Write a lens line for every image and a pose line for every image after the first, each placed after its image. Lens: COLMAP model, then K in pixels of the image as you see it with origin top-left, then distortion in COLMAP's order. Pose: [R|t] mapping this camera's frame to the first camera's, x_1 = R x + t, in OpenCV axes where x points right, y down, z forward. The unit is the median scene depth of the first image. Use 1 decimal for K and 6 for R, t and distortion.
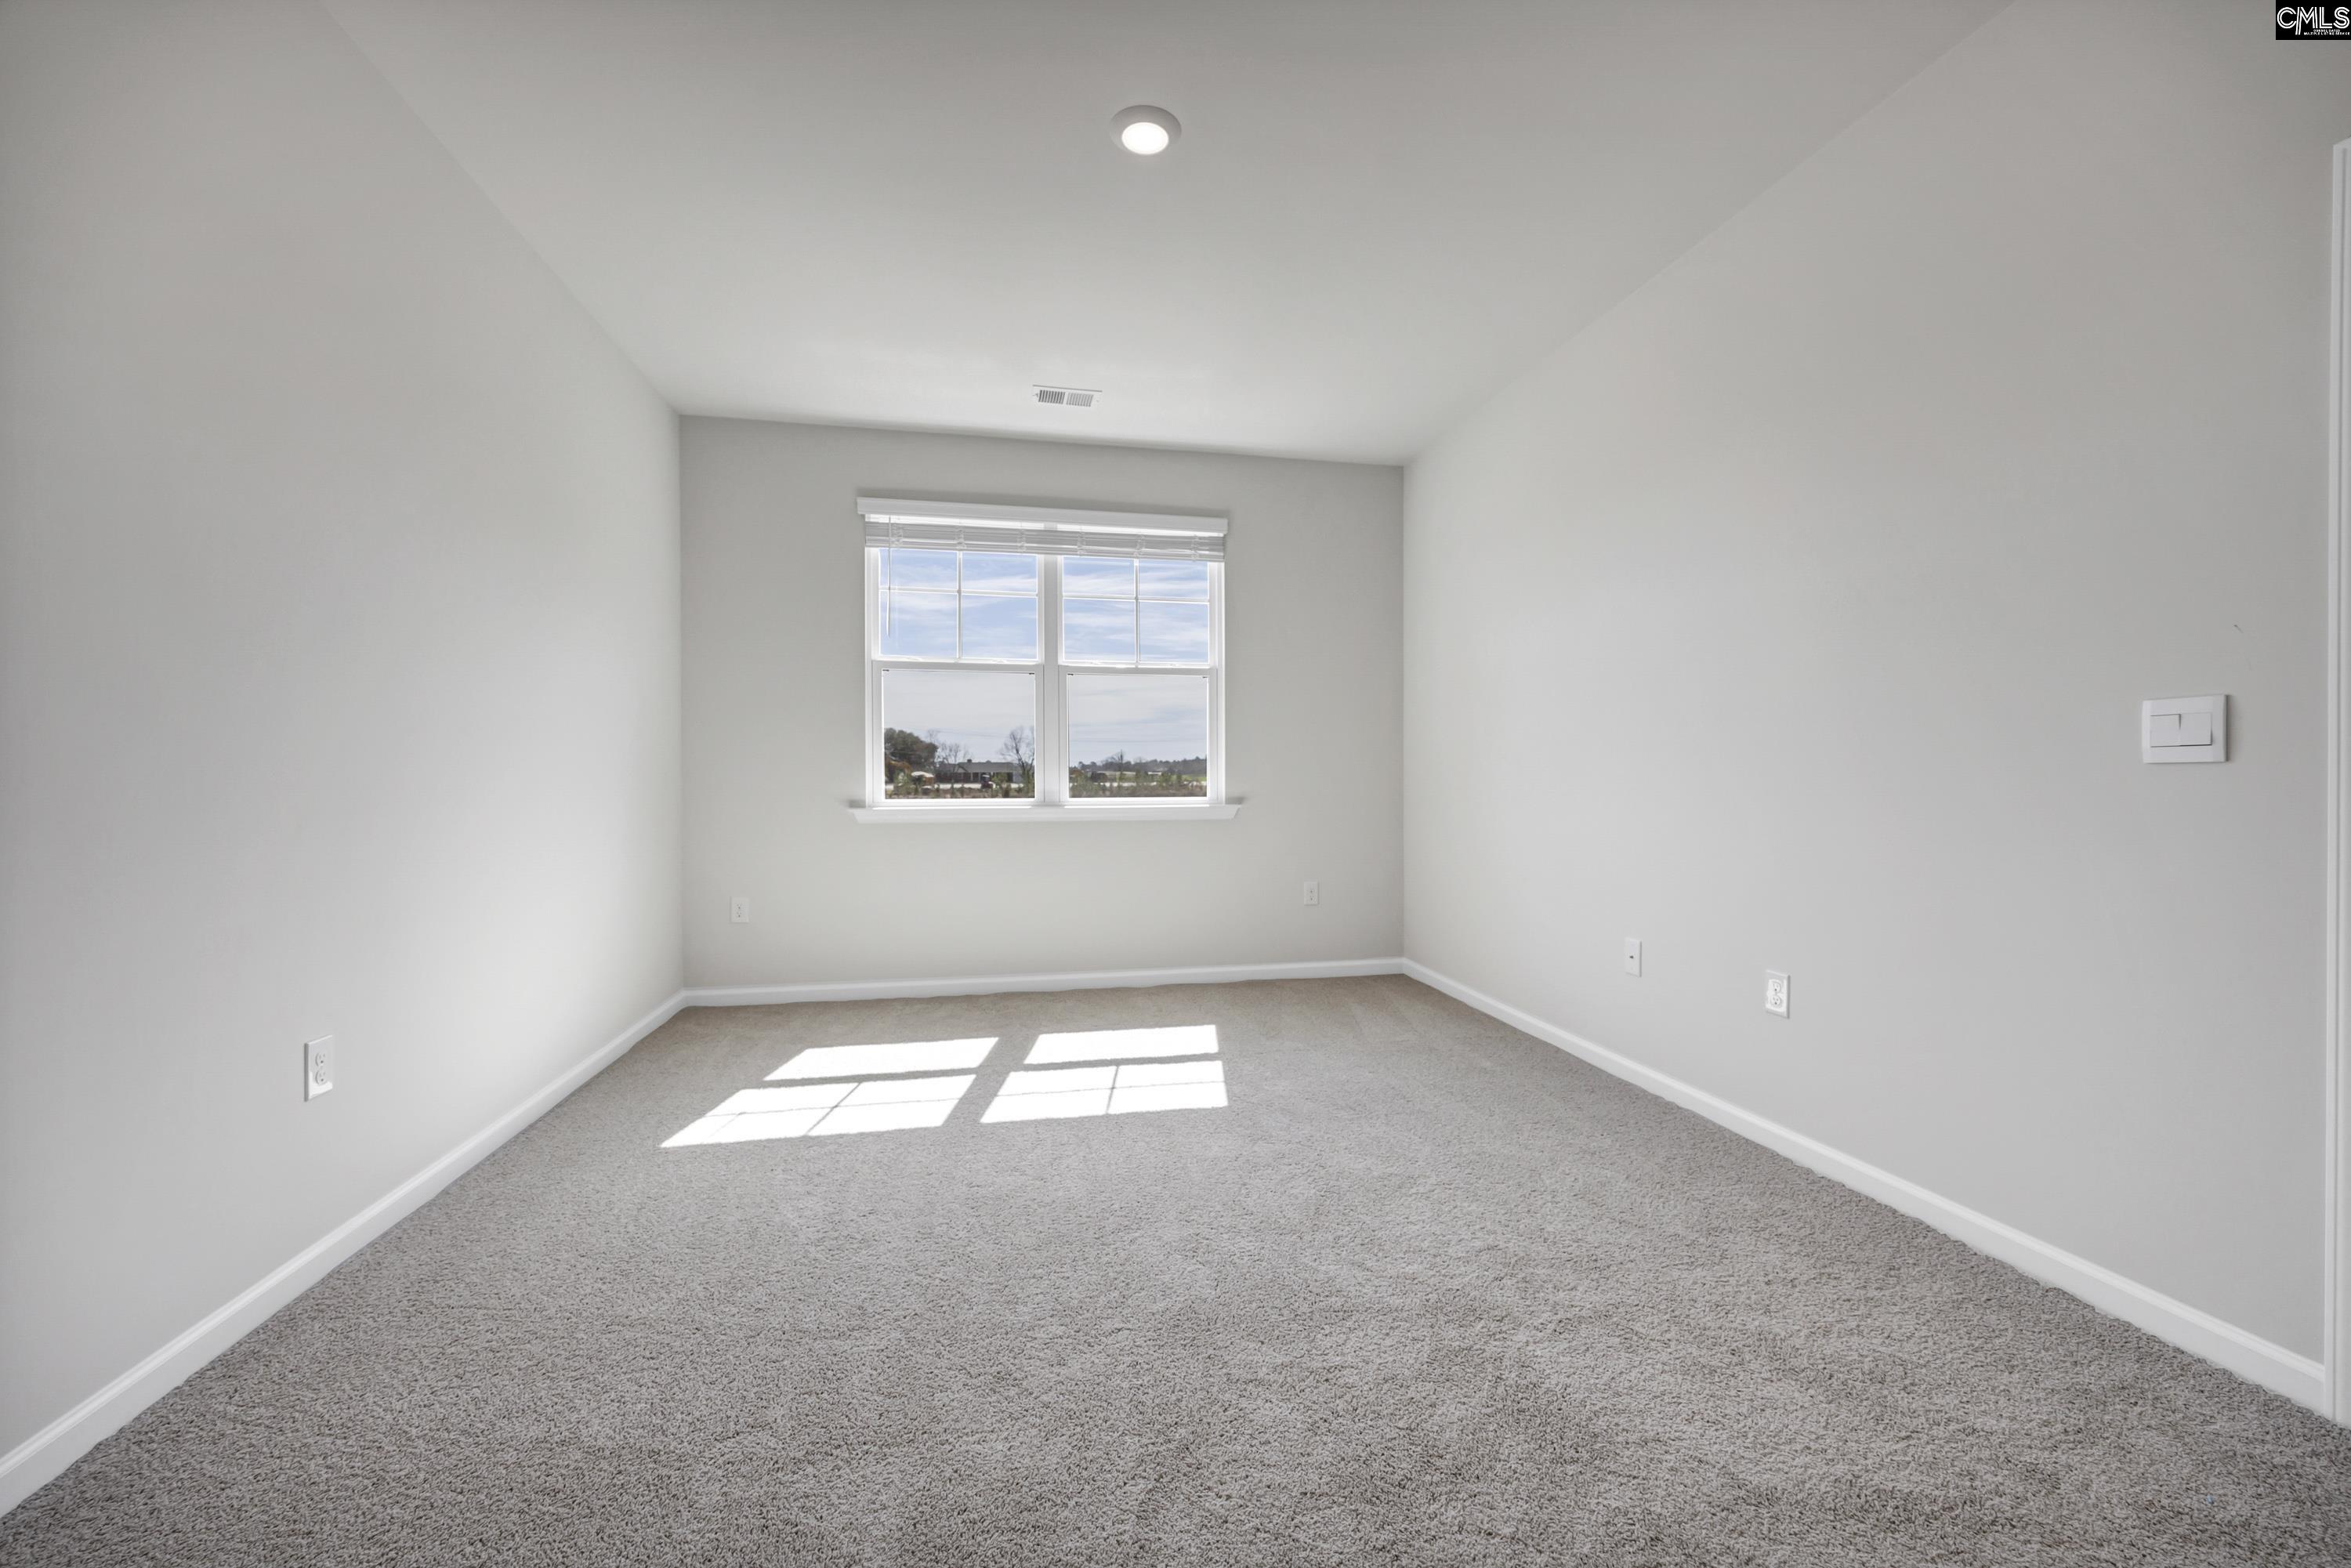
lens RADIAL K [[945.6, 0, 1177.7], [0, 945.6, 801.6], [0, 0, 1]] dist [0.002348, 0.000131]
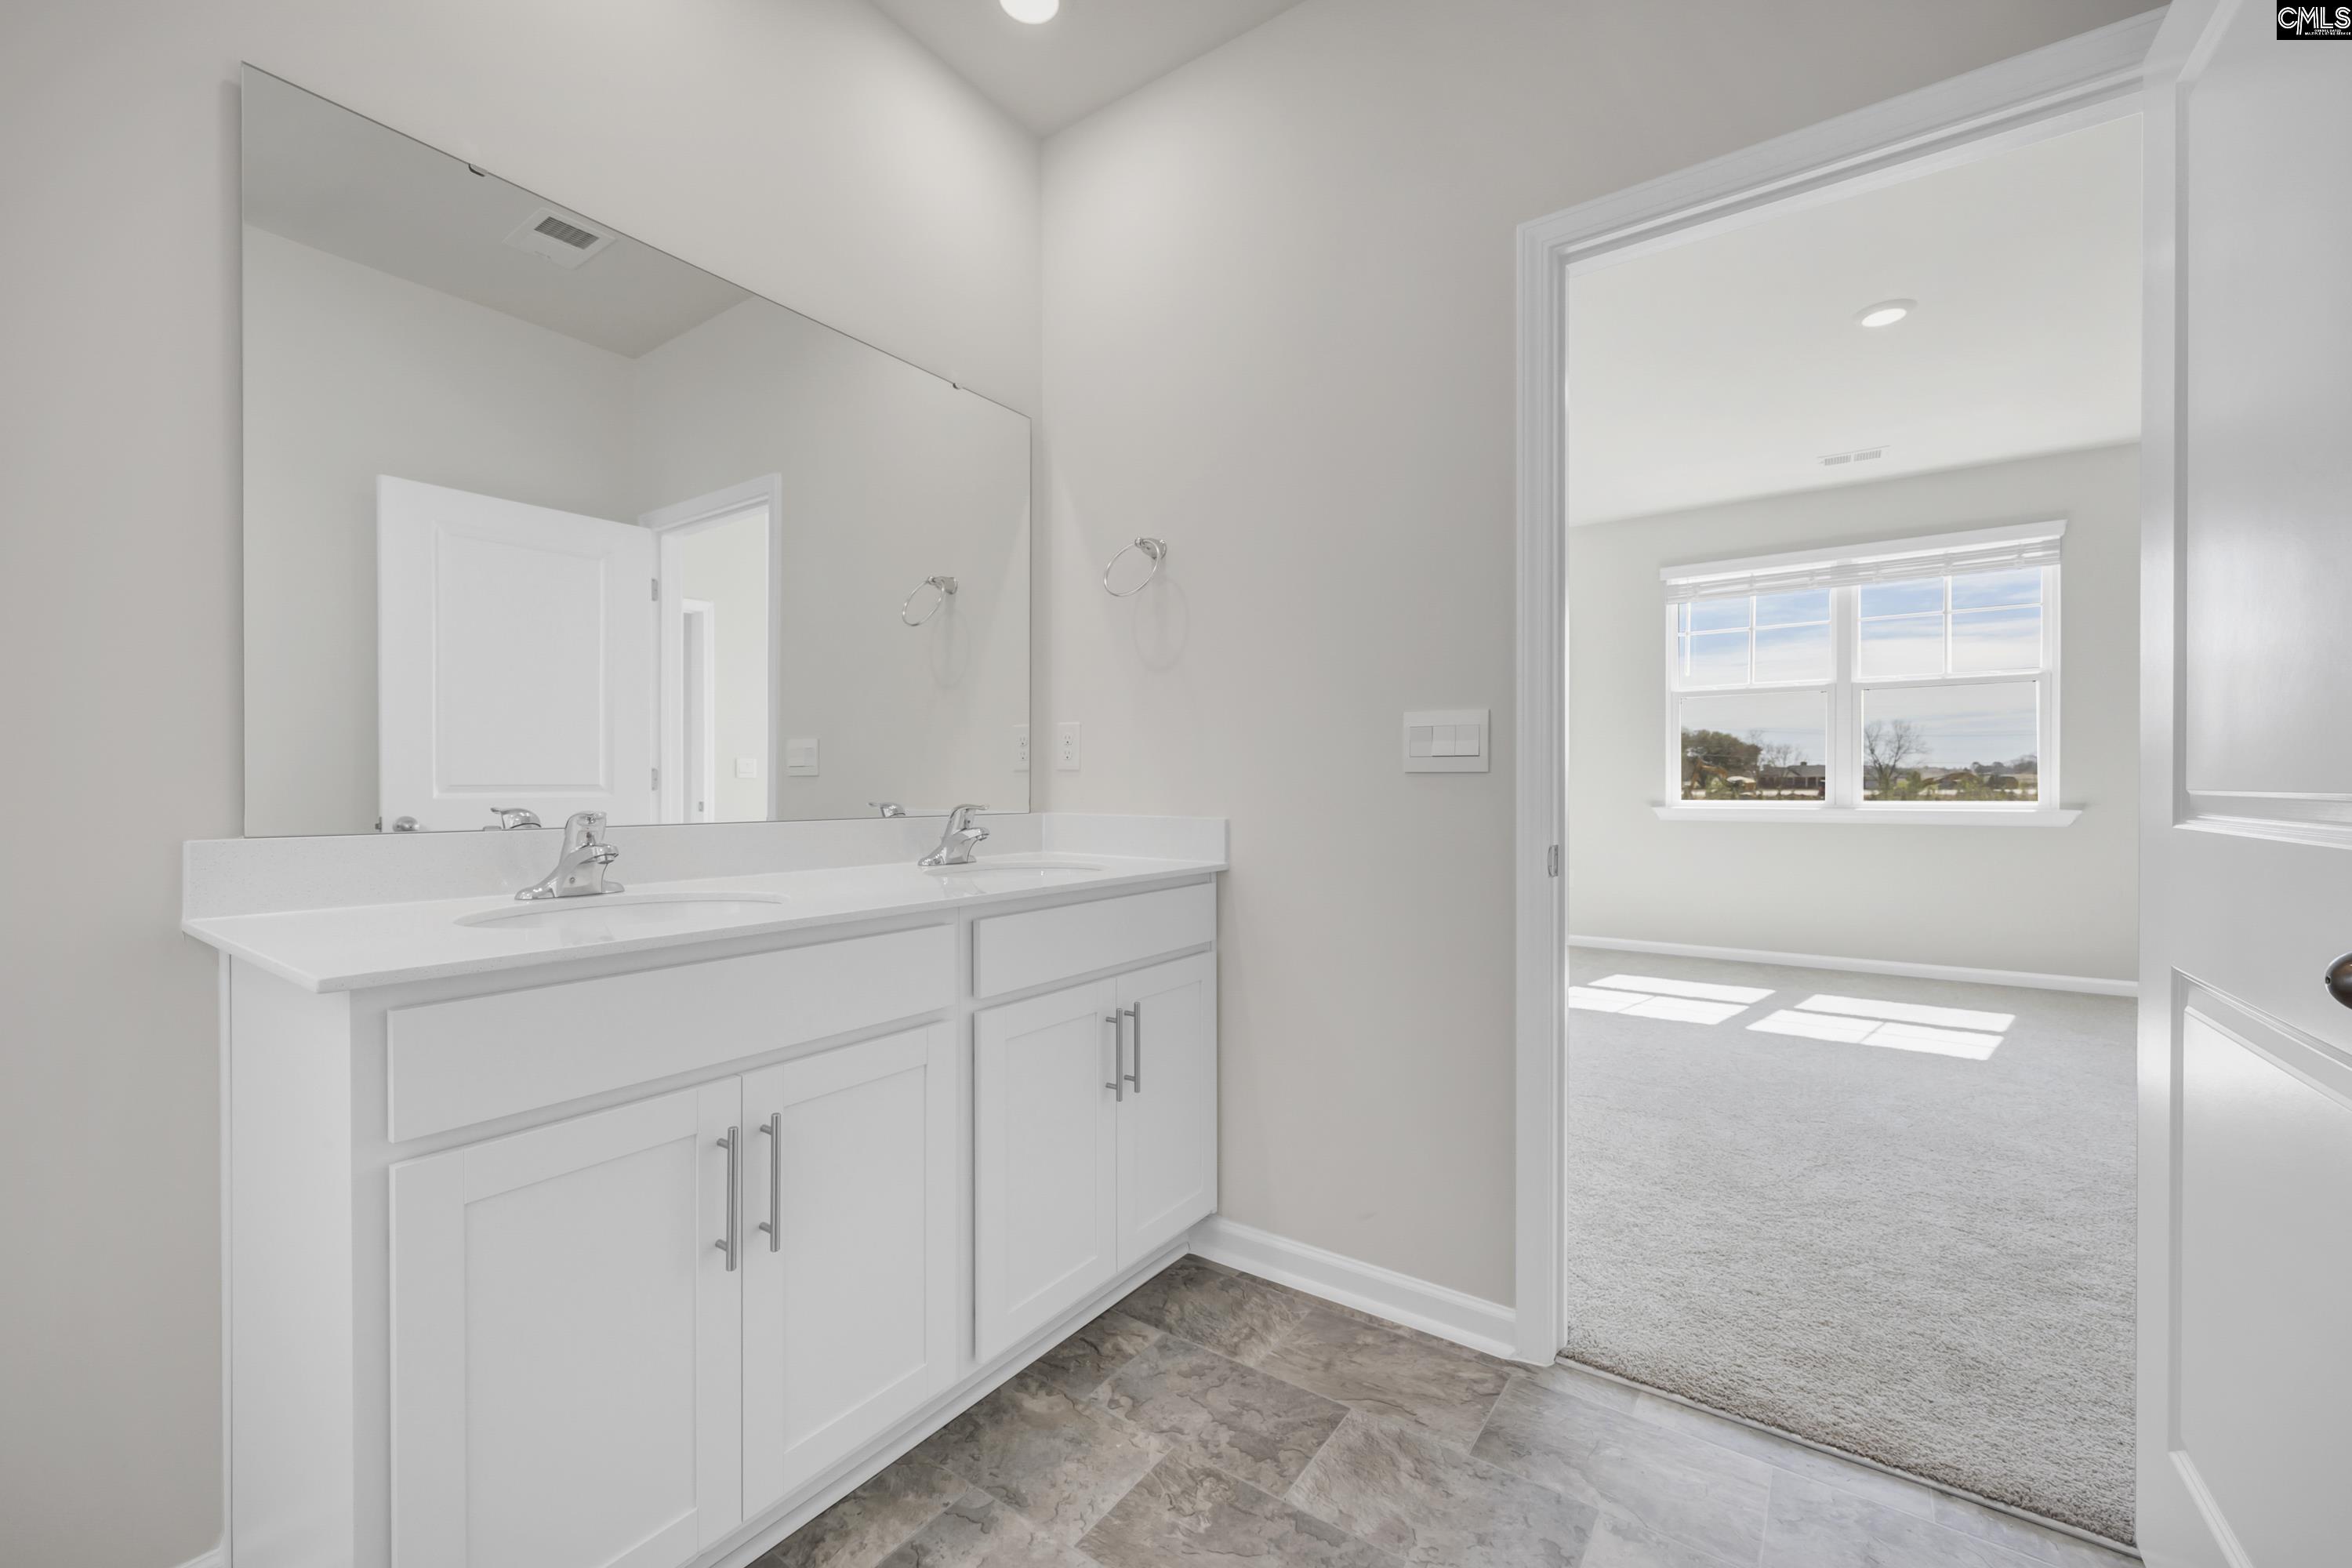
lens RADIAL K [[969.4, 0, 1142.1], [0, 969.4, 785.0], [0, 0, 1]] dist [0.003062, 0.000197]
pose [[0.681345, 0.000969, -0.731962, 0.153086], [-0.018158, 0.999714, -0.015579, 0.011641], [0.731737, 0.023906, 0.681167, -0.423142]]
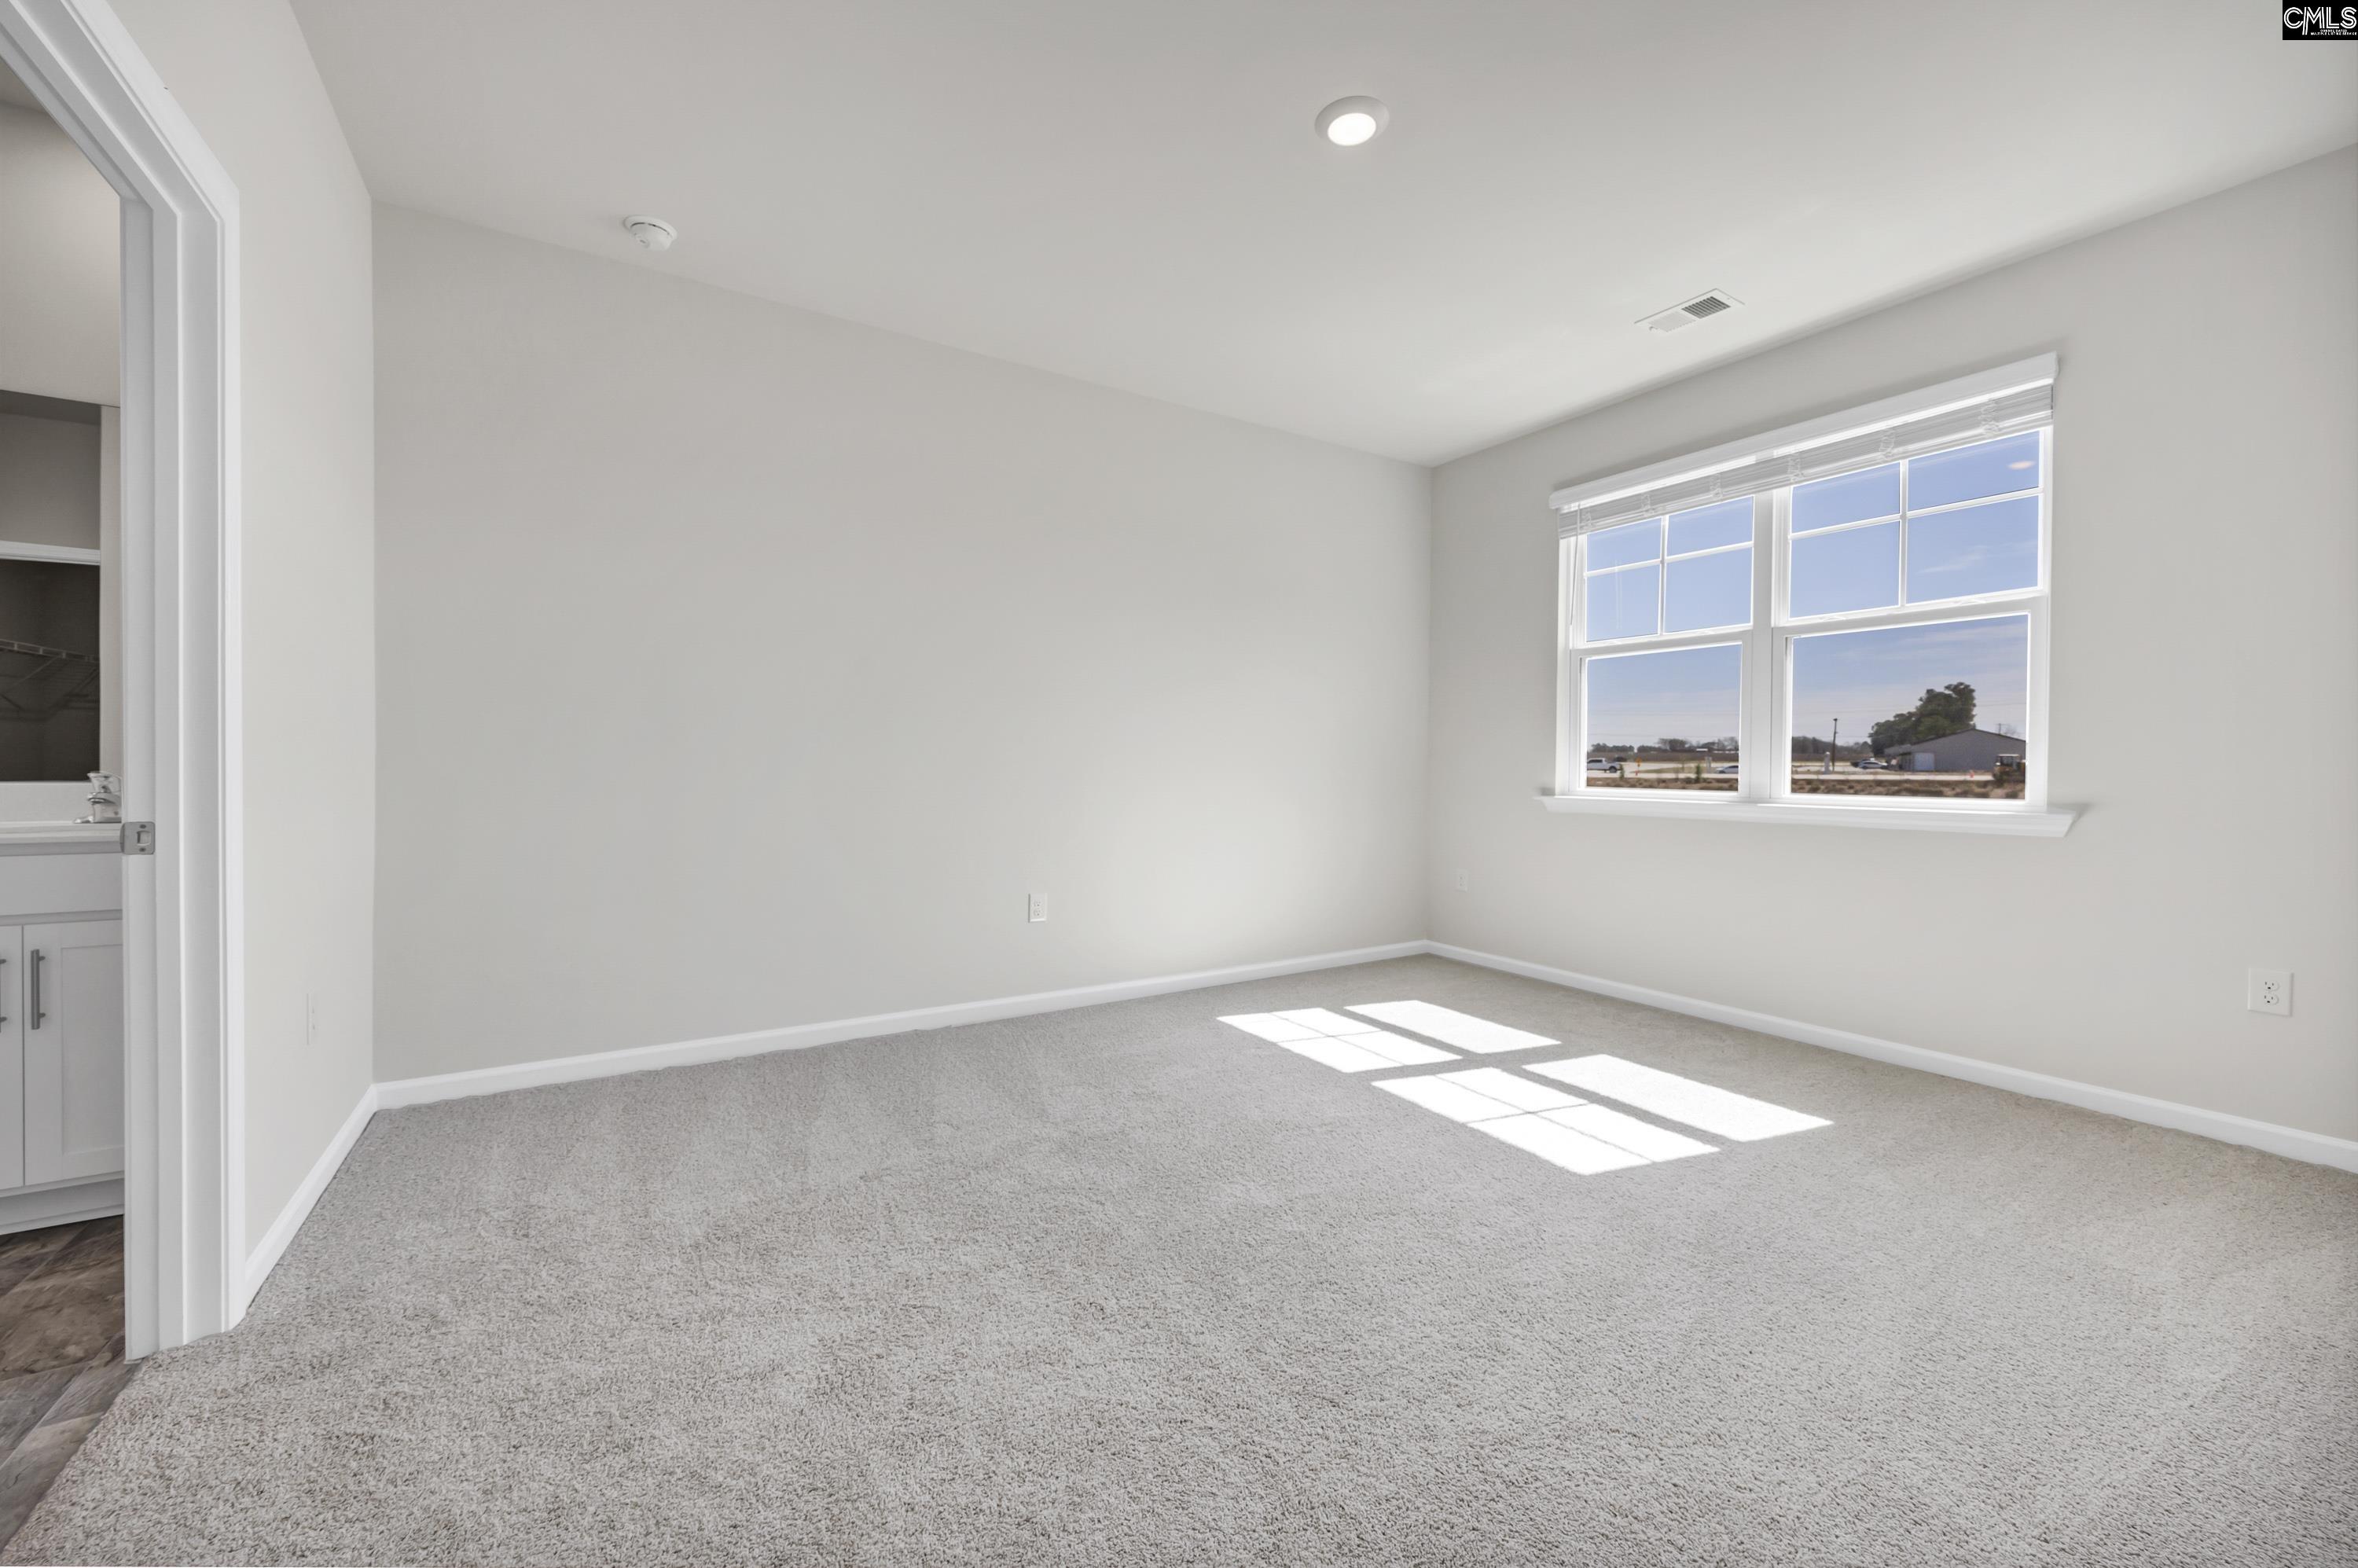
lens RADIAL K [[930.5, 0, 1159.1], [0, 930.5, 770.6], [0, 0, 1]] dist [-0.000519, 0.000103]
pose [[0.334557, 0.013639, -0.942277, 0.471003], [-0.033680, 0.999430, 0.002508, -0.007563], [0.941773, 0.030897, 0.334826, 0.270721]]
